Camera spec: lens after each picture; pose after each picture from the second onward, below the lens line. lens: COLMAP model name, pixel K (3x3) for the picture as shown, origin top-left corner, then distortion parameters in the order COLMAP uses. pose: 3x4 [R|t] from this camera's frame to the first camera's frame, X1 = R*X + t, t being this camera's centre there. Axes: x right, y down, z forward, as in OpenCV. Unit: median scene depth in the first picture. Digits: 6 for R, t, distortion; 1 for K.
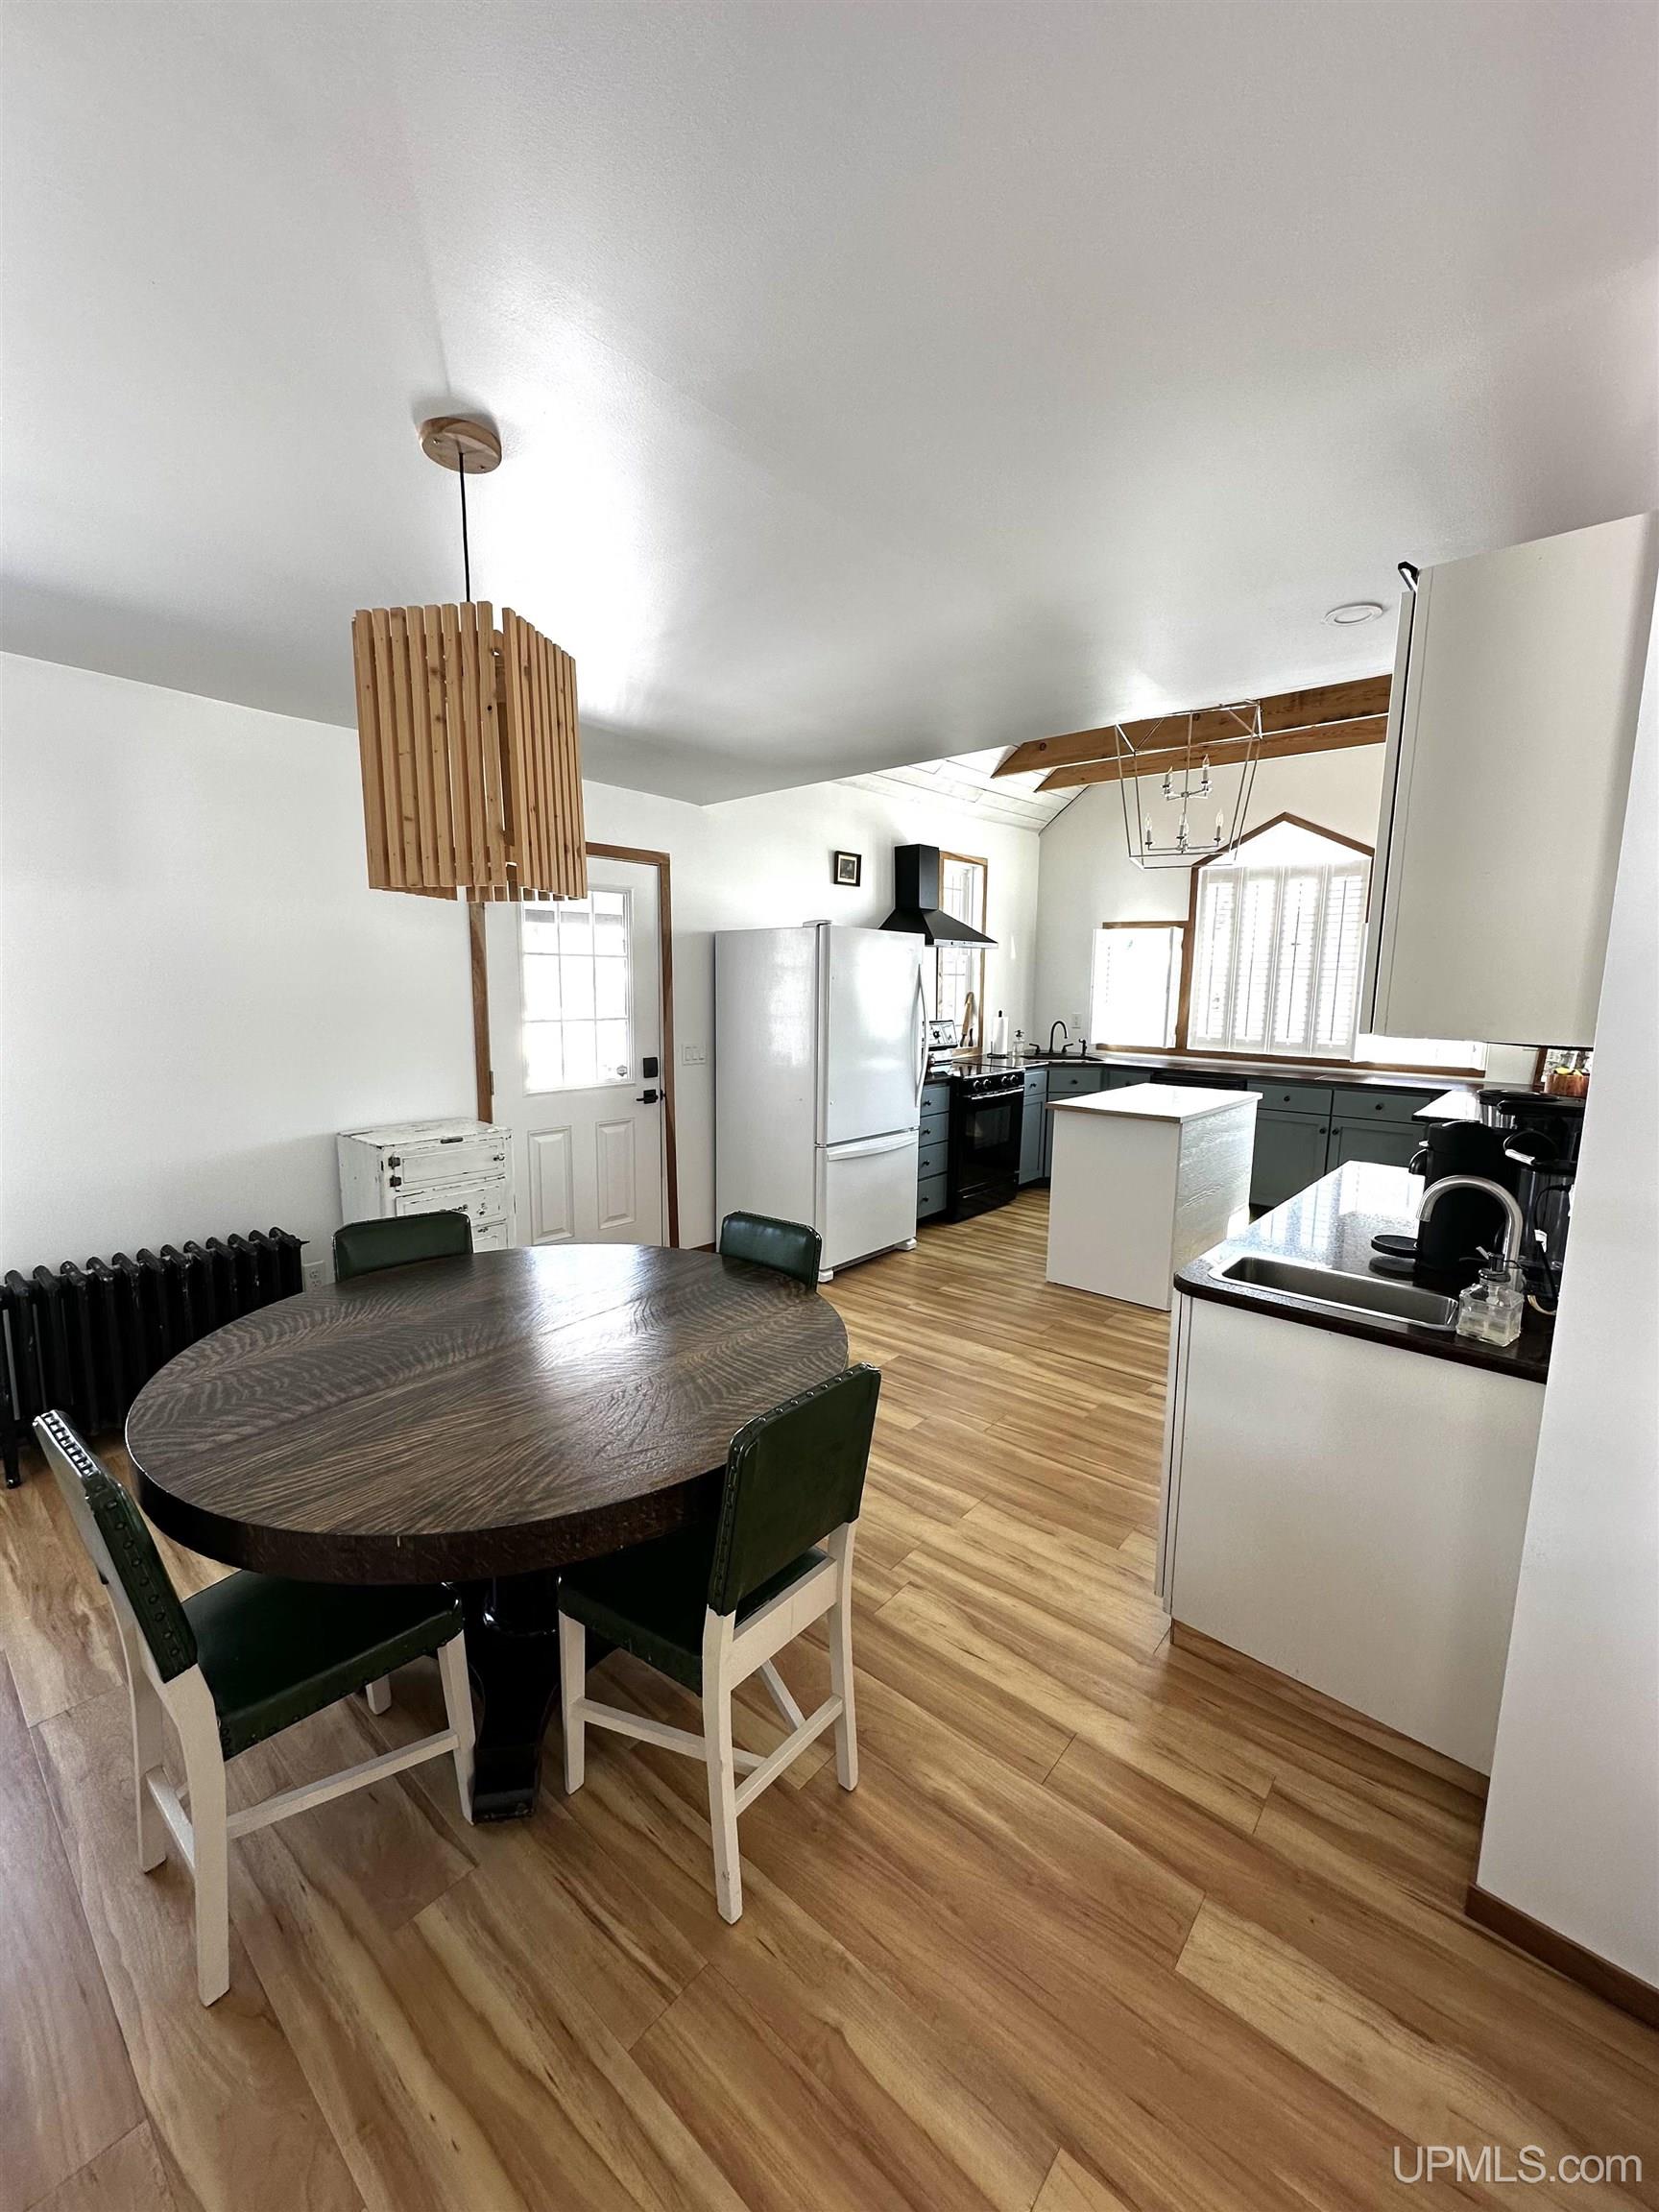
lens RADIAL K [[881.2, 0, 829.3], [0, 881.2, 1111.5], [0, 0, 1]] dist [-0.002602, 0.001053]
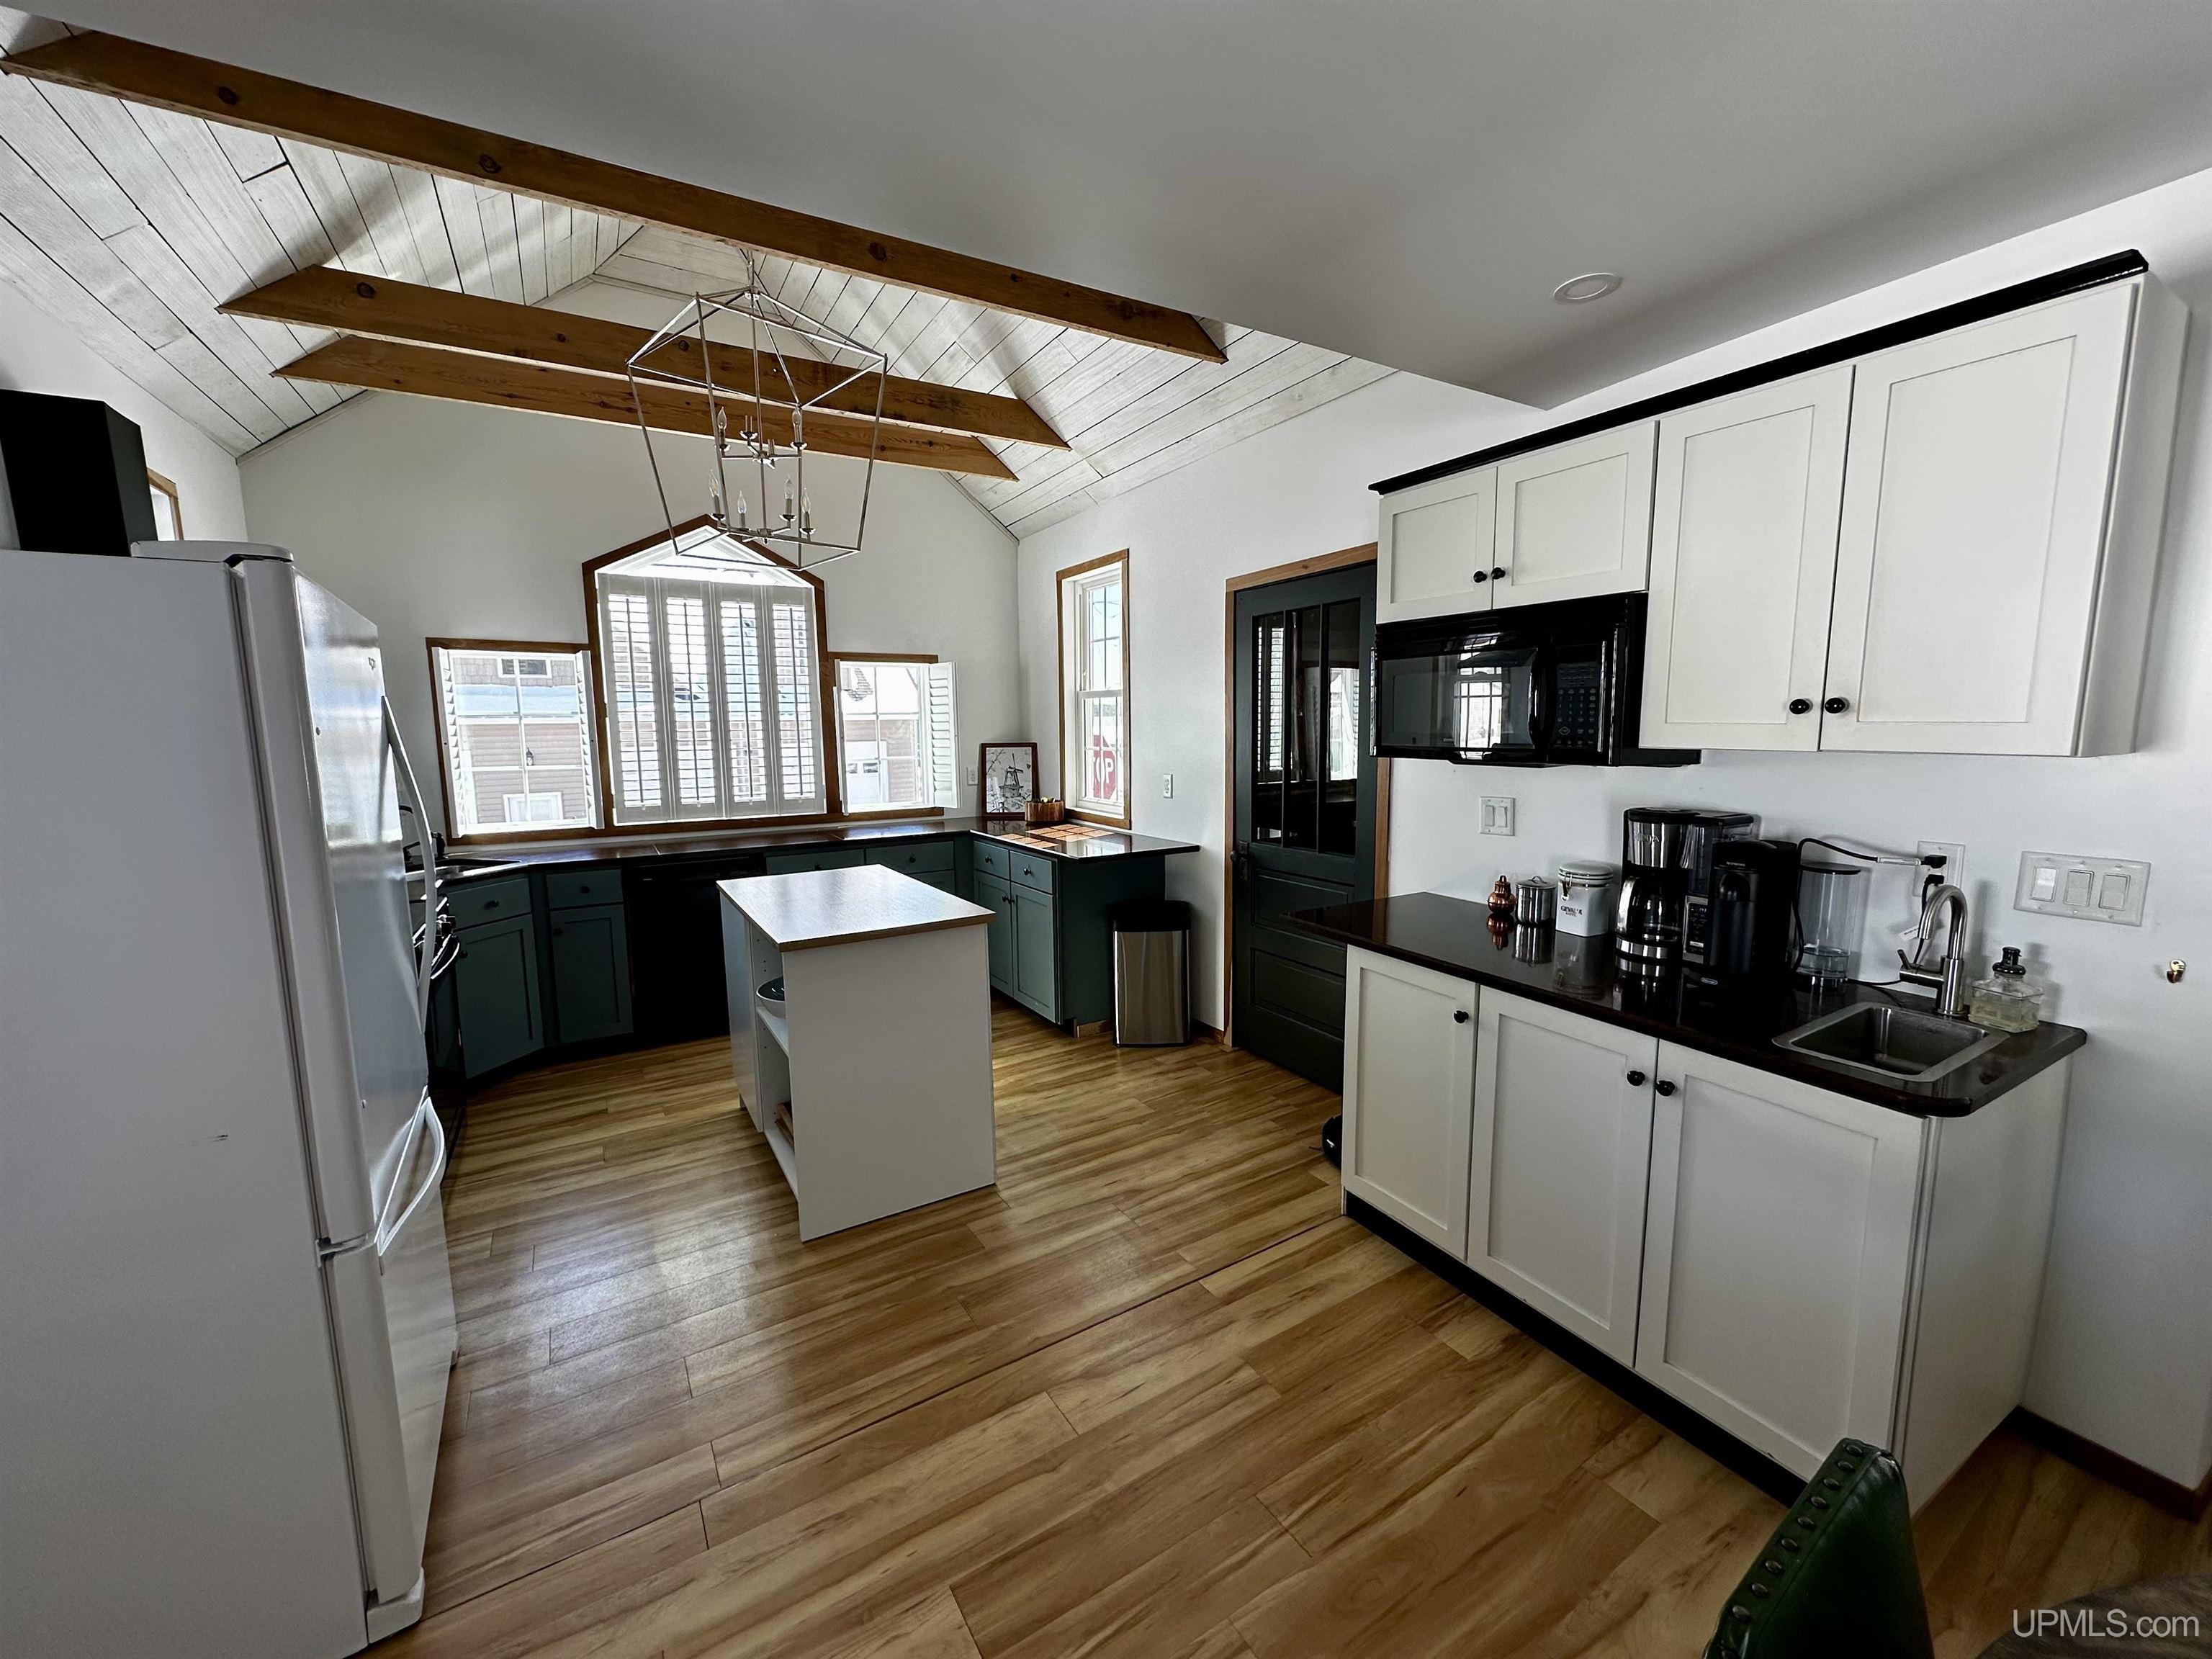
lens RADIAL K [[881.2, 0, 1110.2], [0, 881.2, 831.6], [0, 0, 1]] dist [-0.002602, 0.001053]
pose [[0.299035, -0.129792, 0.945374, -0.159676], [0.161193, 0.983340, 0.084017, -0.069770], [-0.940529, 0.127263, 0.314974, 0.458044]]
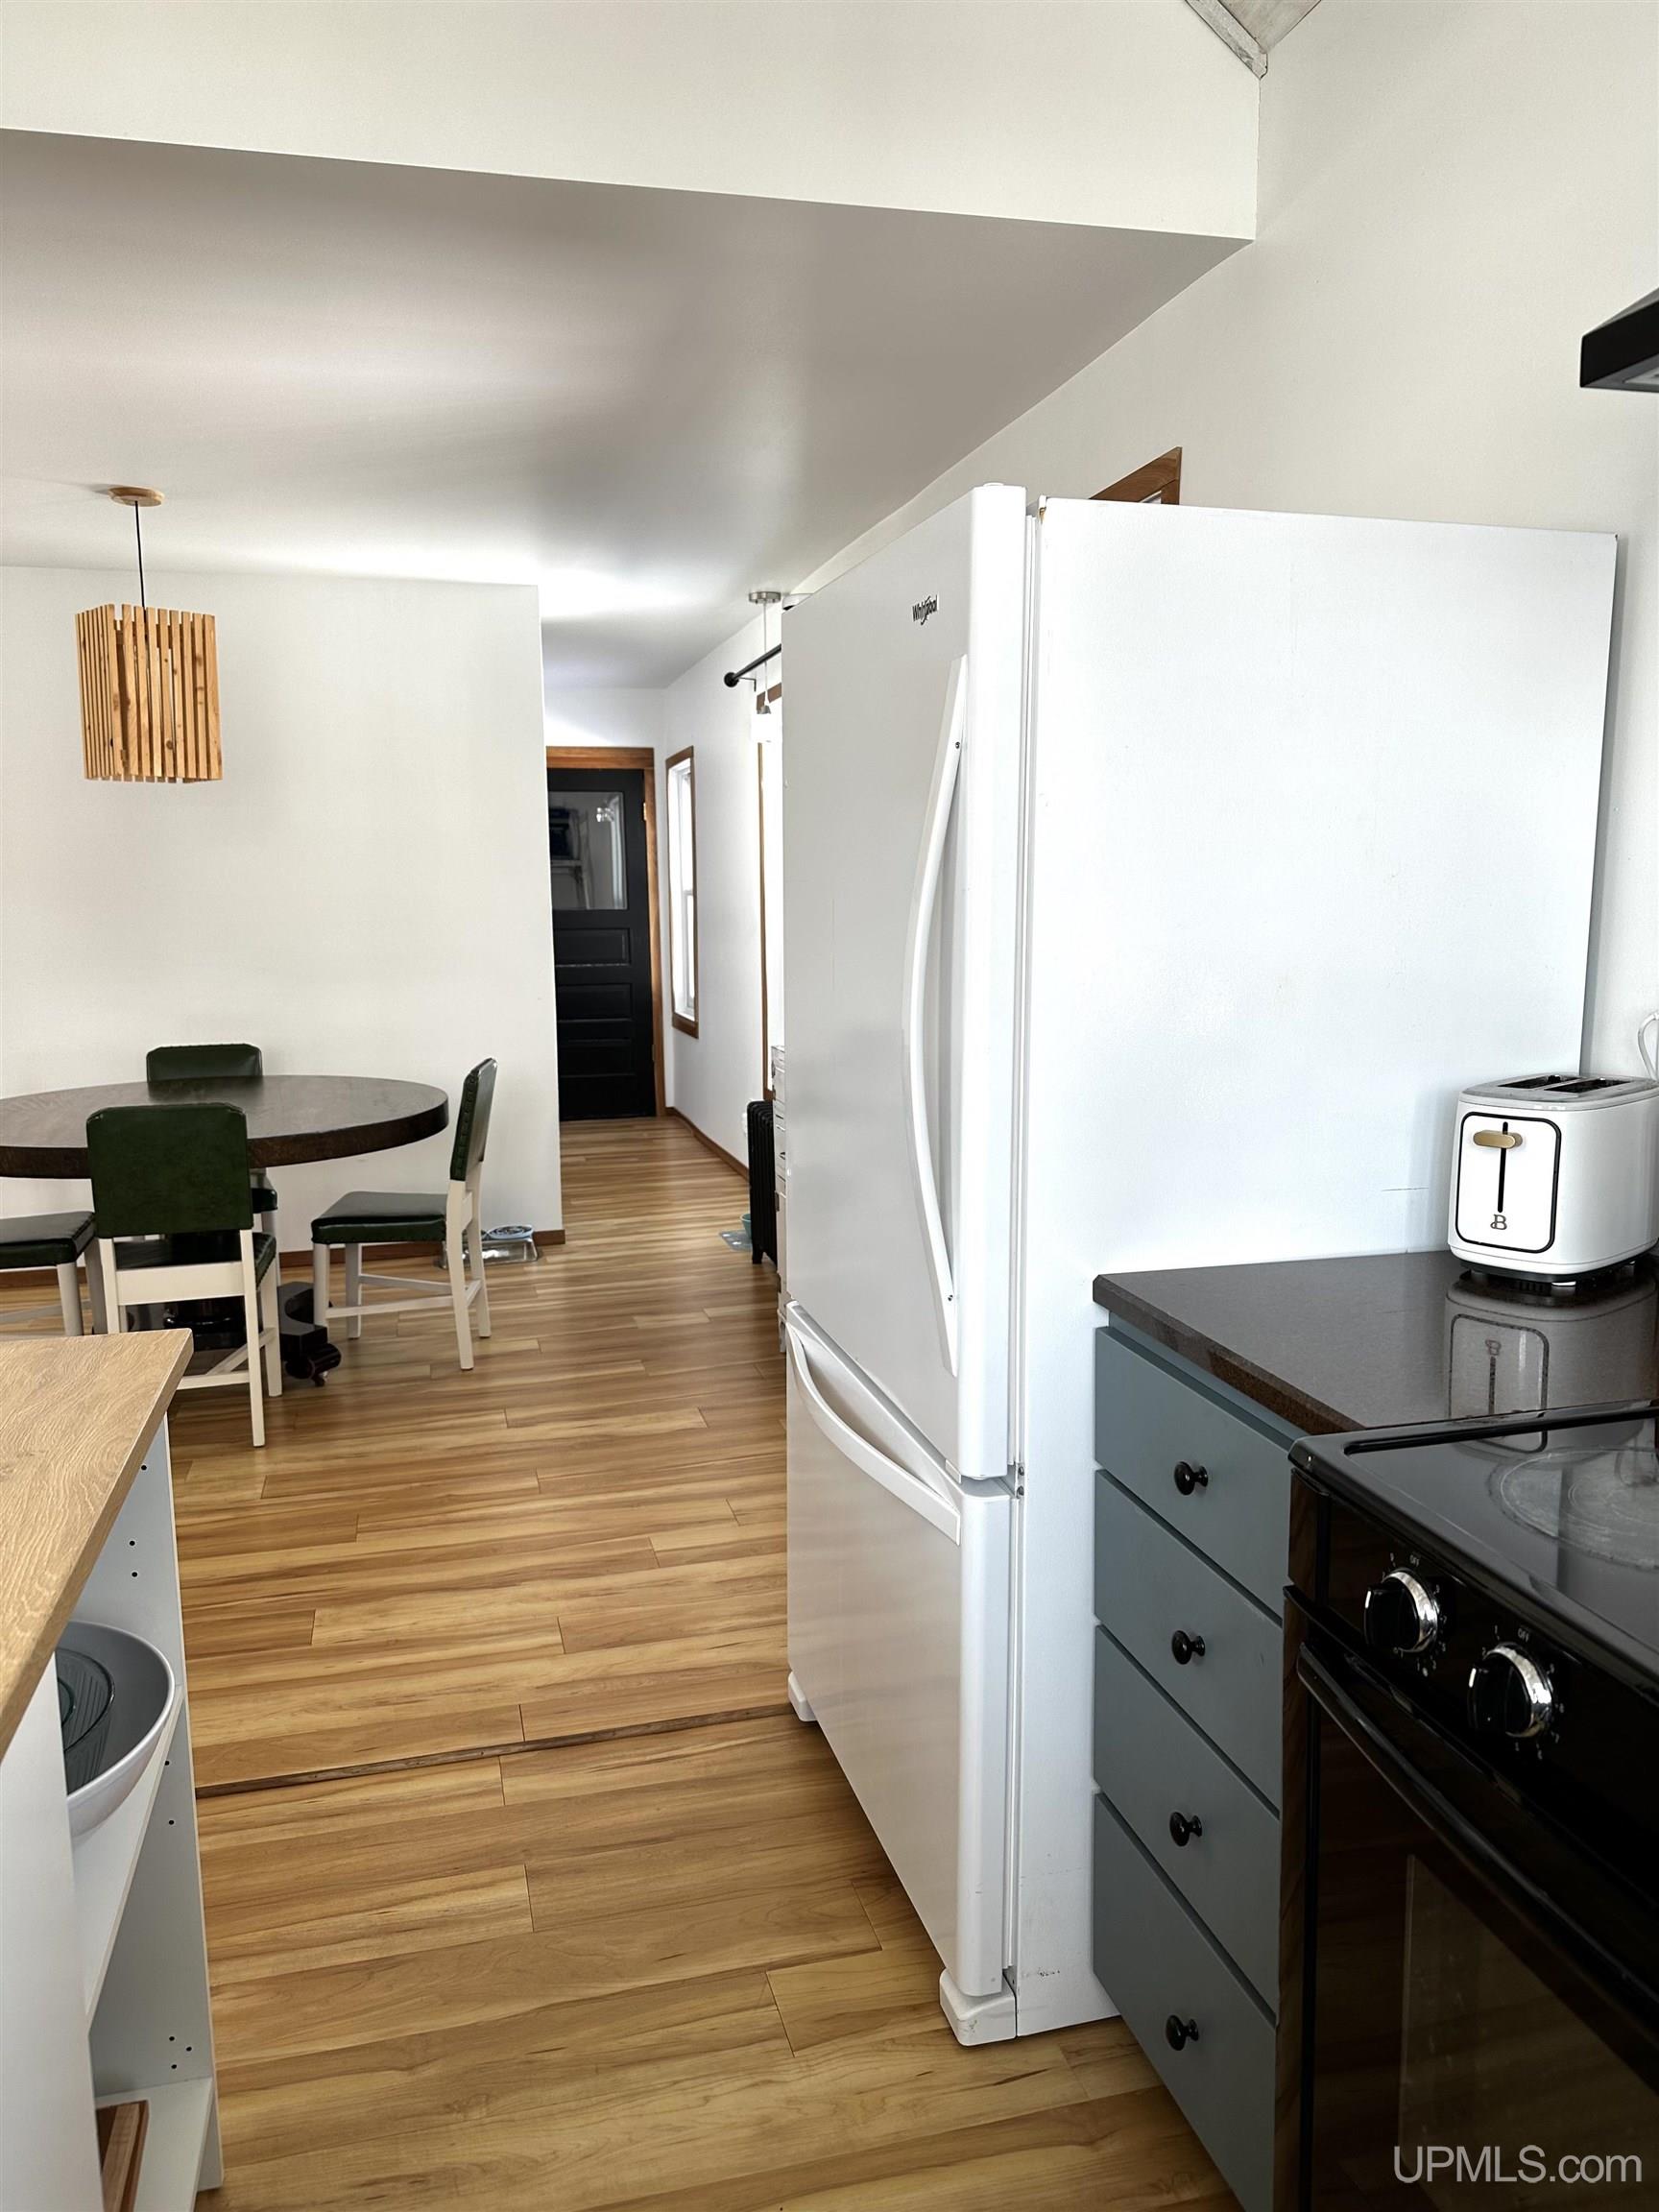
lens RADIAL K [[1572.4, 0, 805.7], [0, 1572.4, 1109.2], [0, 0, 1]] dist [0.008551, 0.000456]
pose [[-0.572167, 0.110819, -0.812615, 0.342038], [-0.122505, 0.968165, 0.218289, -0.116992], [0.810936, 0.224447, -0.540376, 0.972866]]
